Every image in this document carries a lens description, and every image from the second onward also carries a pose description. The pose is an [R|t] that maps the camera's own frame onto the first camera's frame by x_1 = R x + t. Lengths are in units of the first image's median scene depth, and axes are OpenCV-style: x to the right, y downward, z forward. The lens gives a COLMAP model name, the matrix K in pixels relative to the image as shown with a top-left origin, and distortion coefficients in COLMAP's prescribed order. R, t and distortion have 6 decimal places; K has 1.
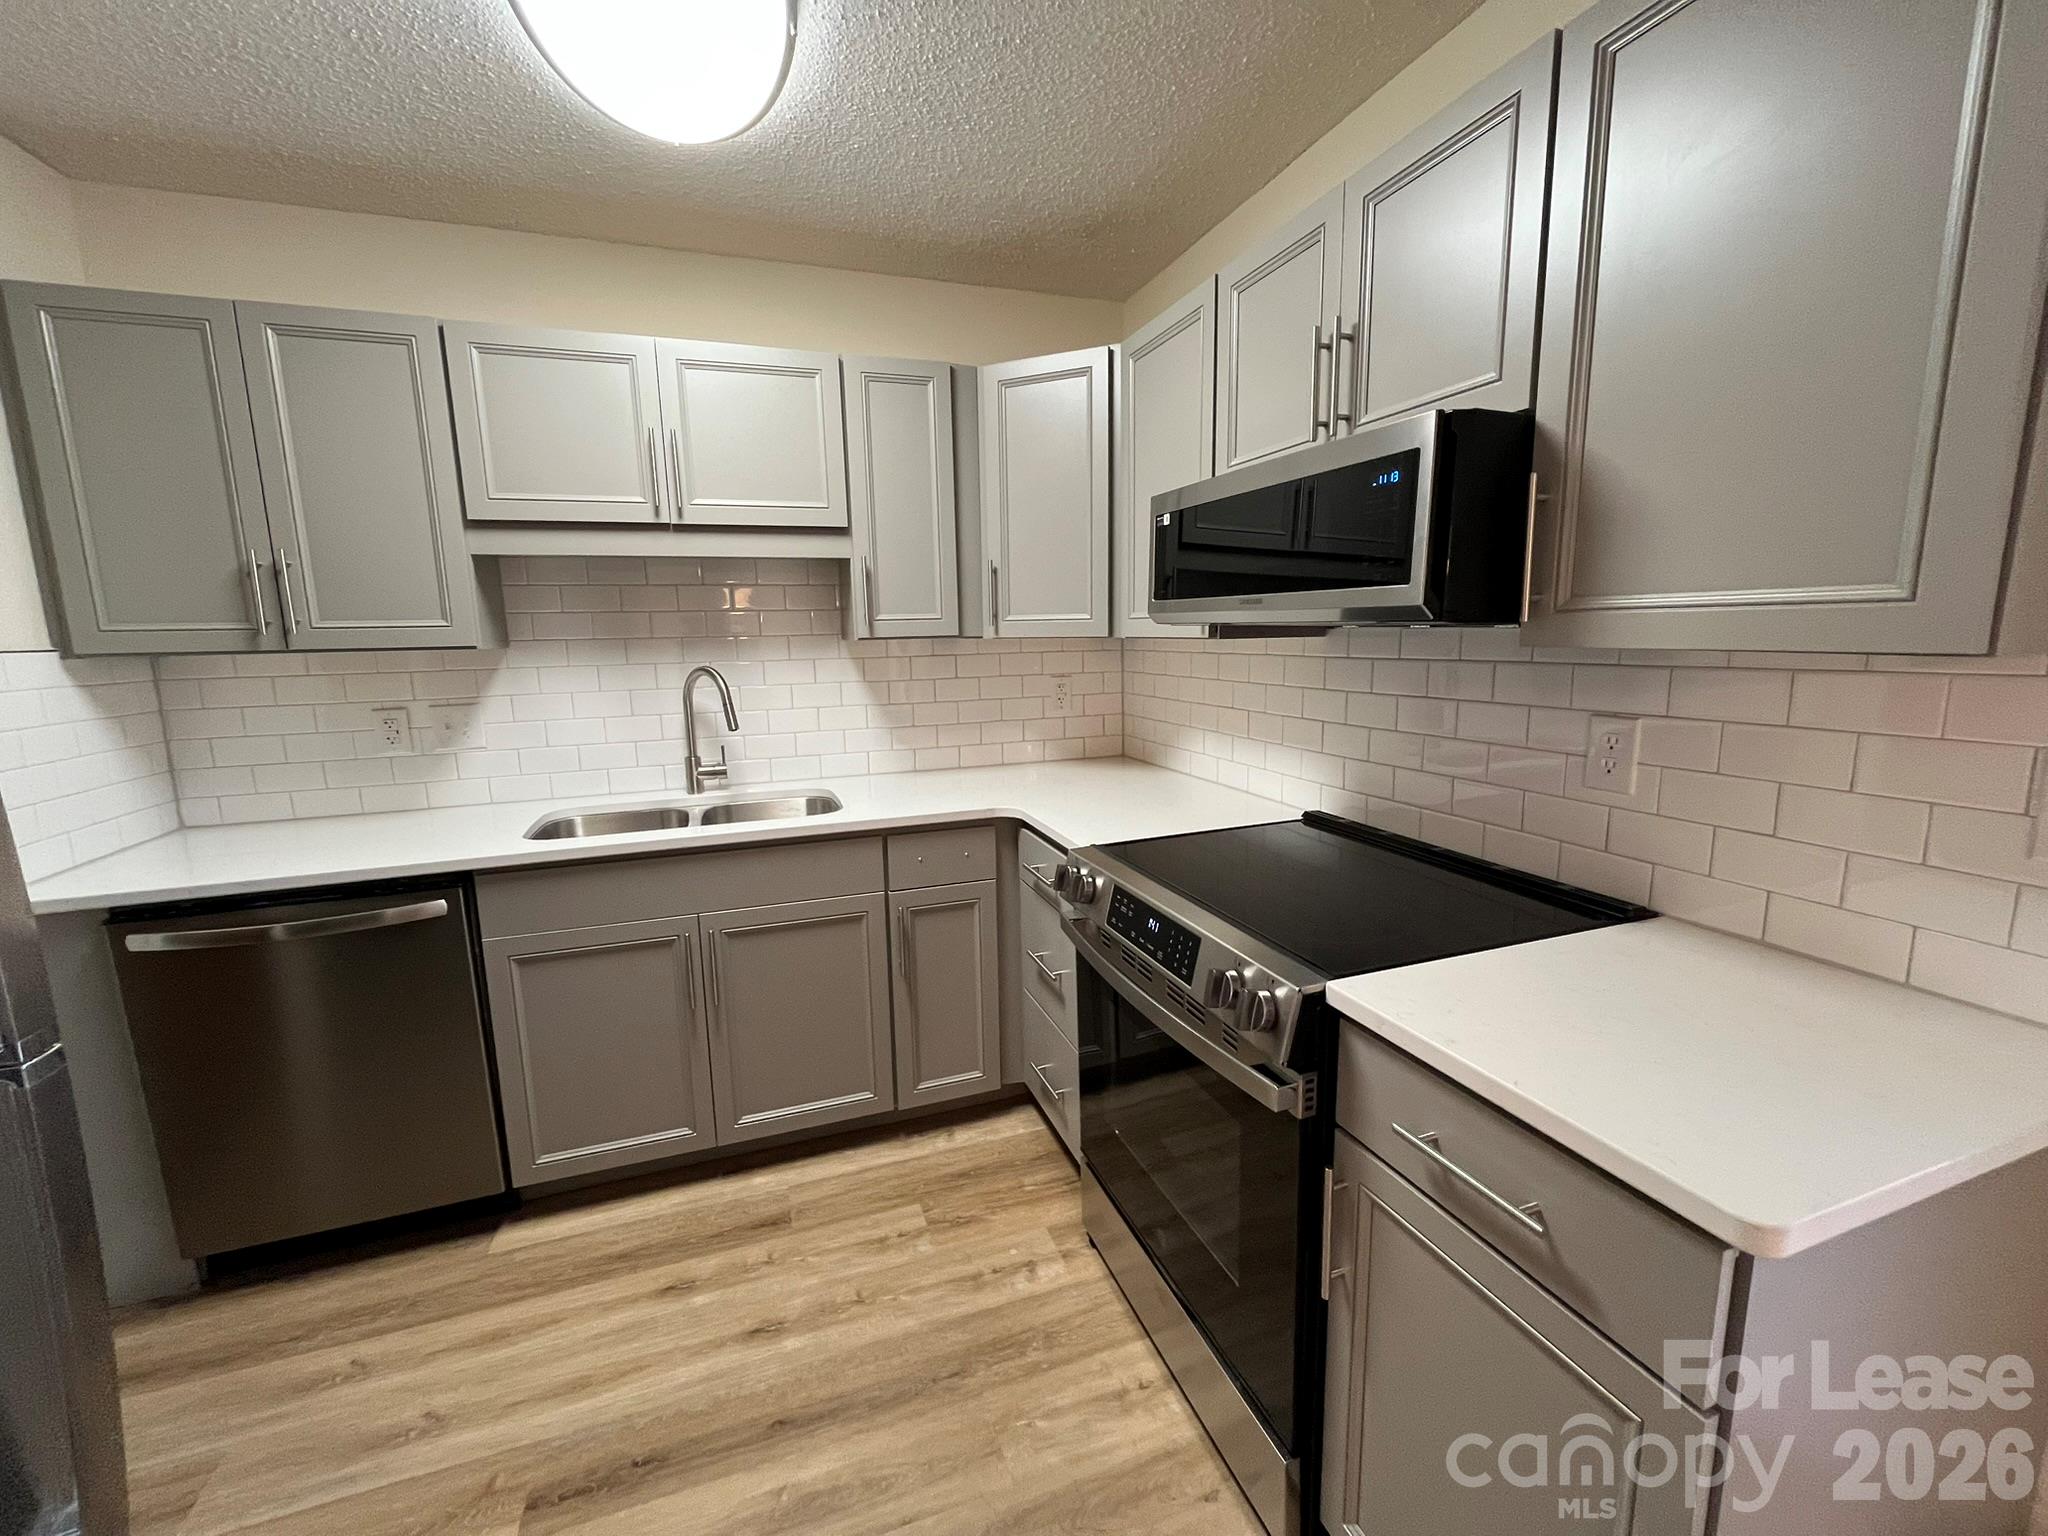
lens RADIAL K [[827.5, 0, 1023.6], [0, 827.5, 768.1], [0, 0, 1]] dist [-0.004334, 0.000090]
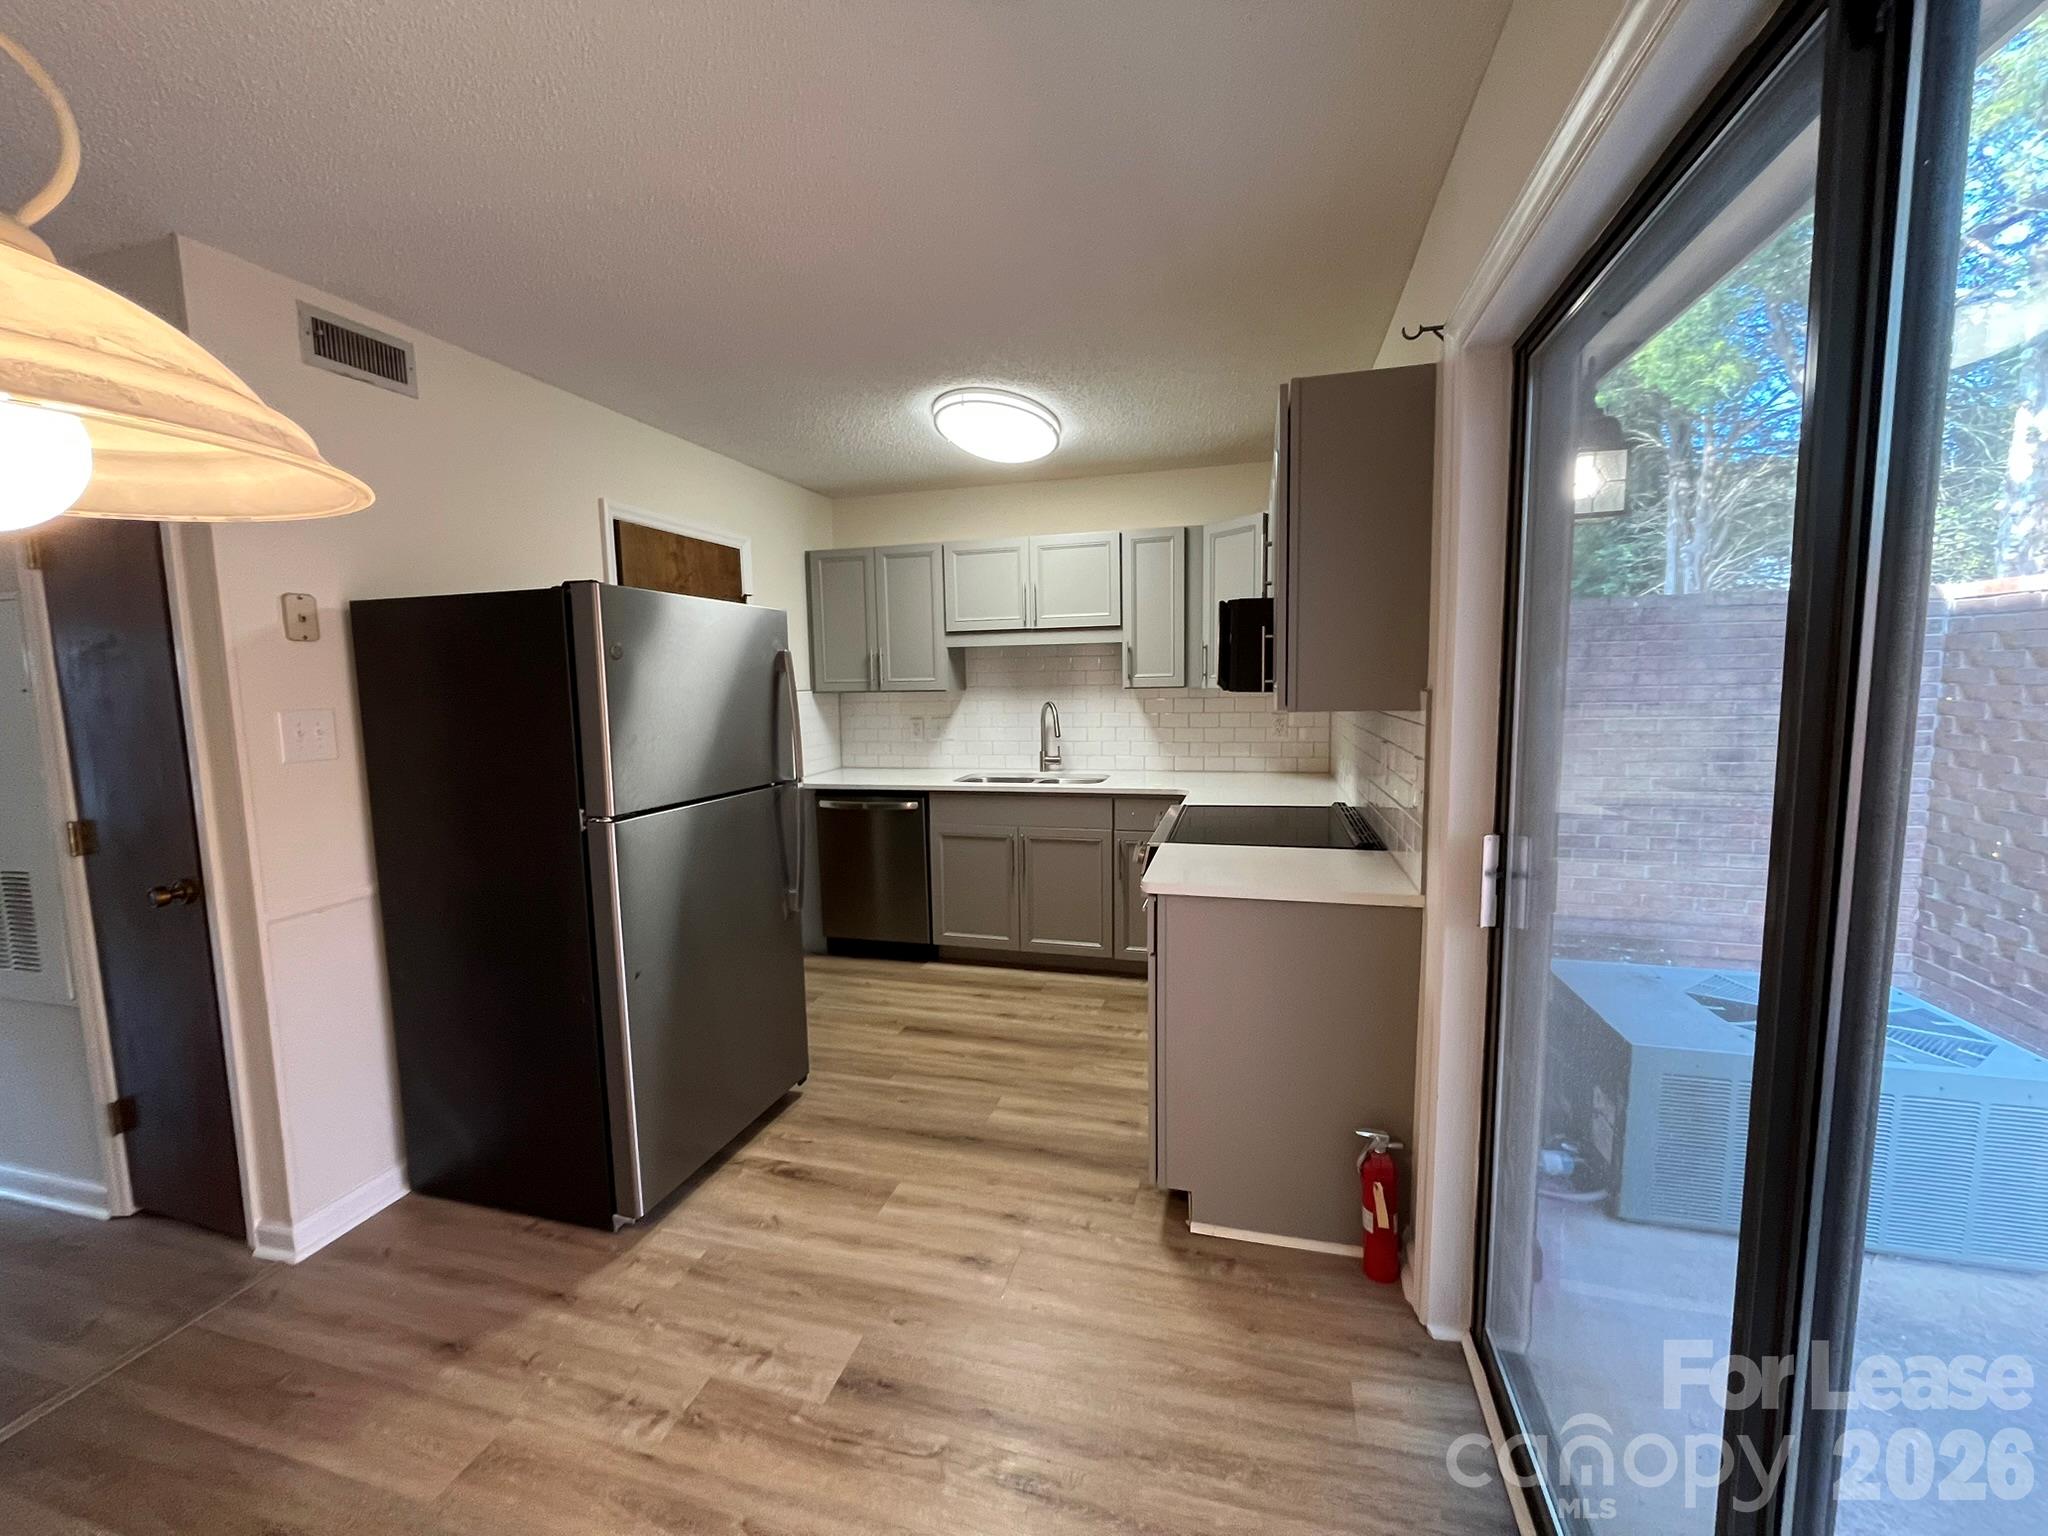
lens RADIAL K [[827.5, 0, 1019.1], [0, 827.5, 766.5], [0, 0, 1]] dist [-0.004334, 0.000090]
pose [[0.816318, 0.067219, -0.573678, 0.740287], [-0.090649, 0.995807, -0.012308, 0.058401], [0.570445, 0.062050, 0.818989, -0.636152]]
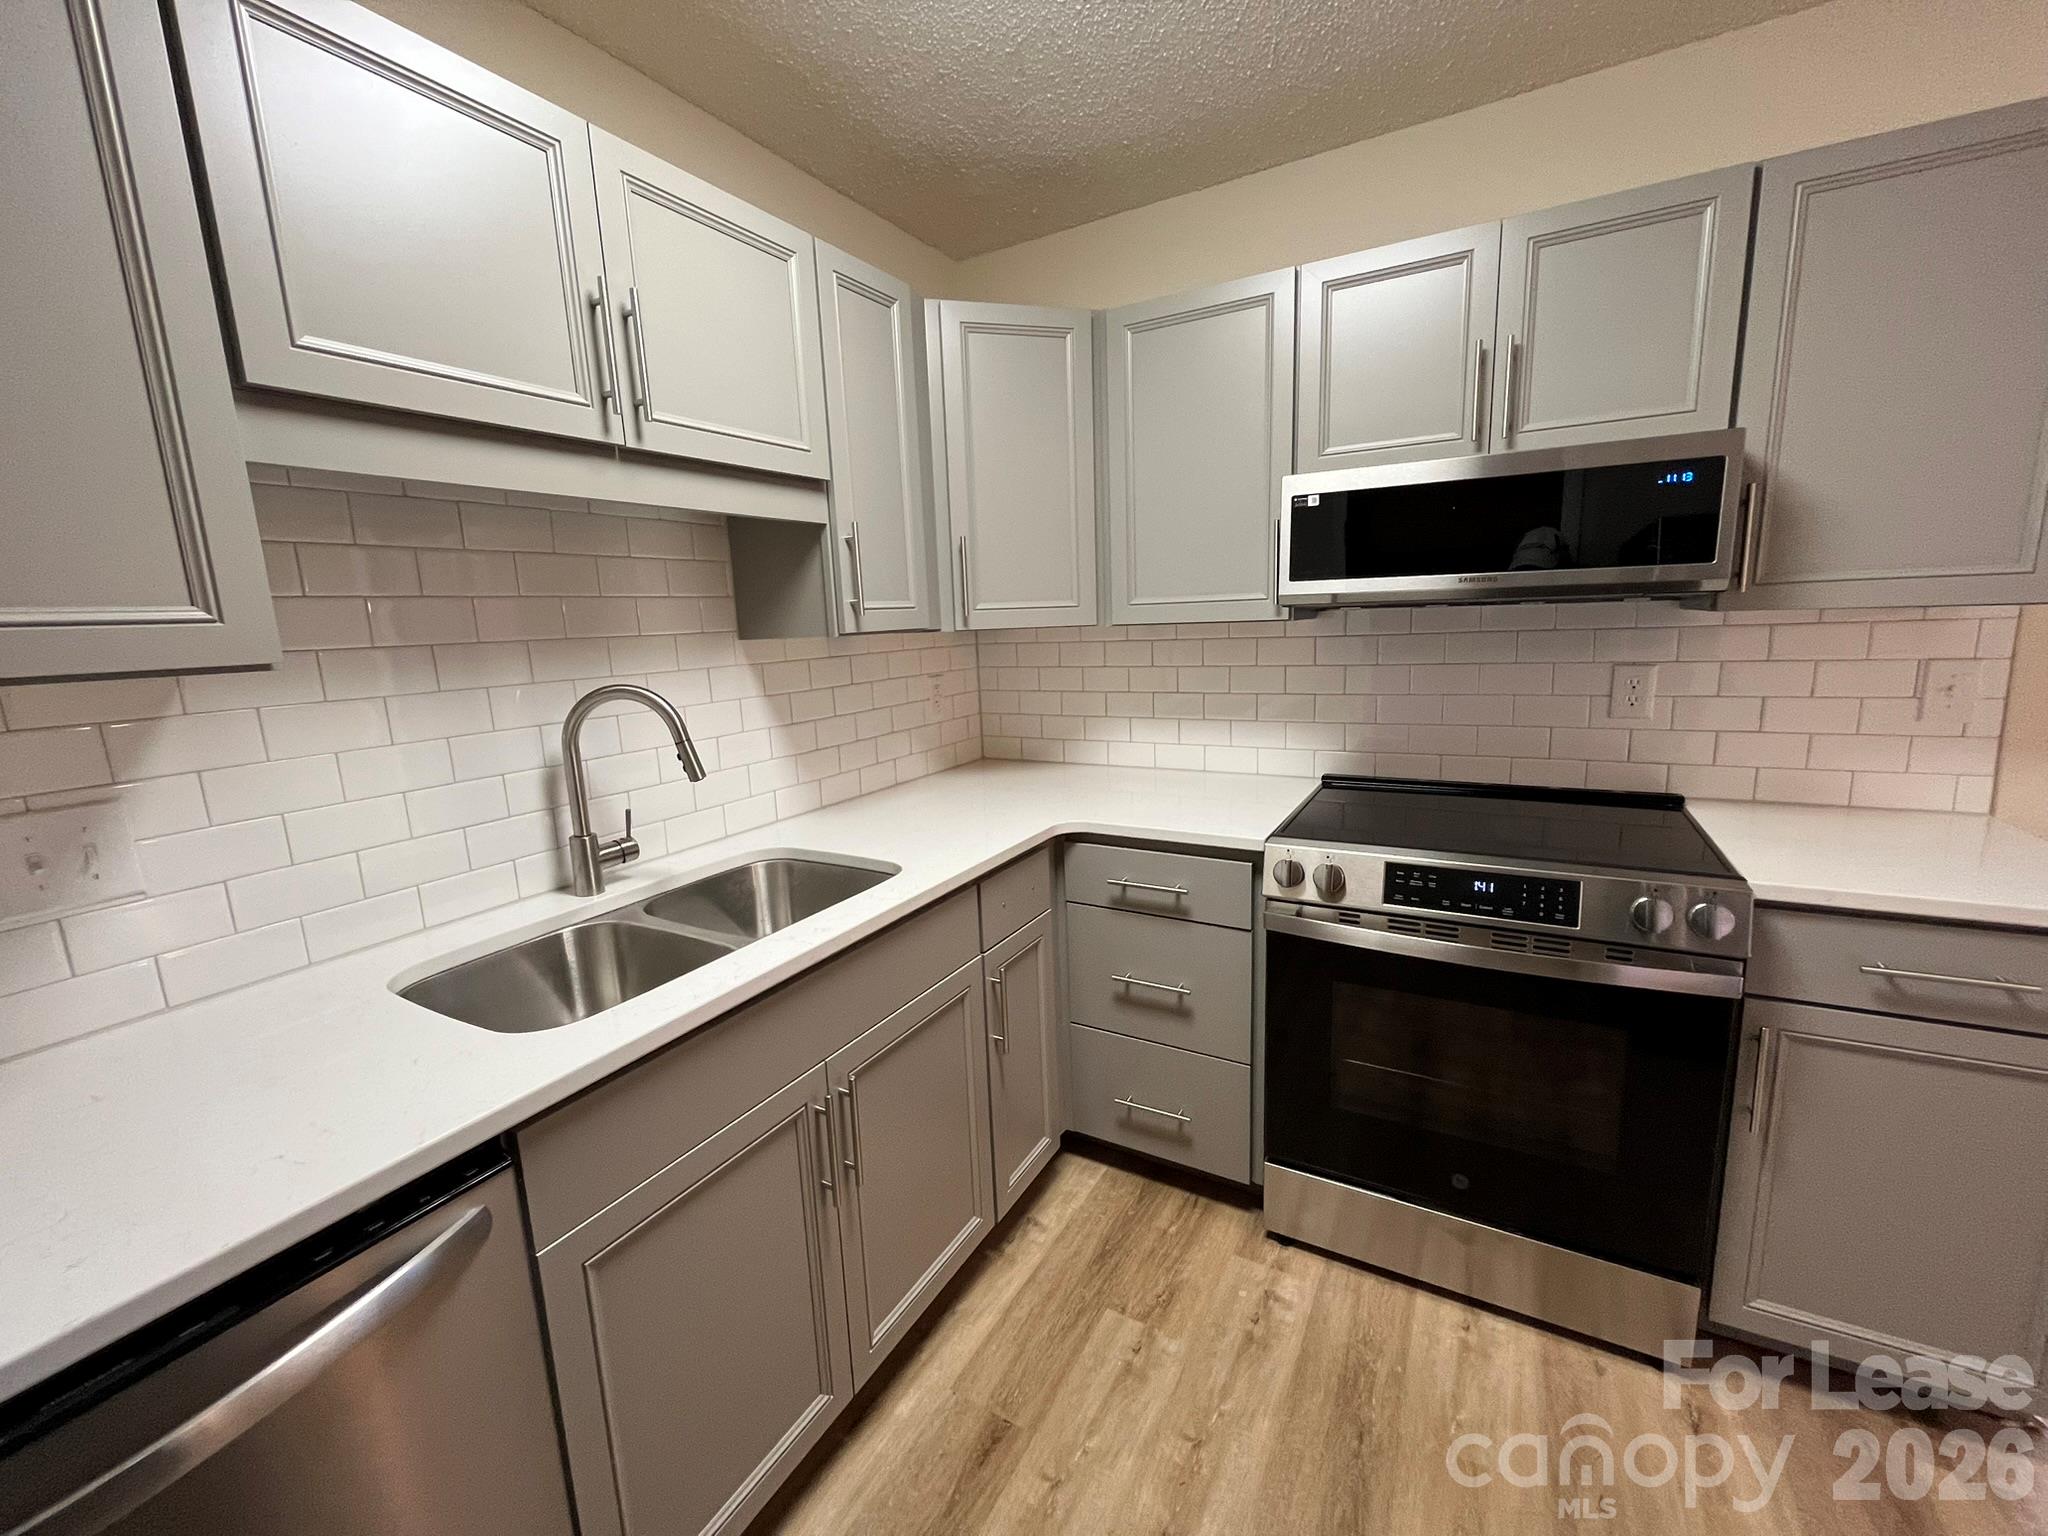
lens RADIAL K [[827.5, 0, 1018.0], [0, 827.5, 768.0], [0, 0, 1]] dist [-0.004334, 0.000090]
pose [[0.760845, -0.127421, 0.636301, -0.664762], [0.131555, 0.990459, 0.041037, -0.056719], [-0.635459, 0.052486, 0.770349, 0.398221]]
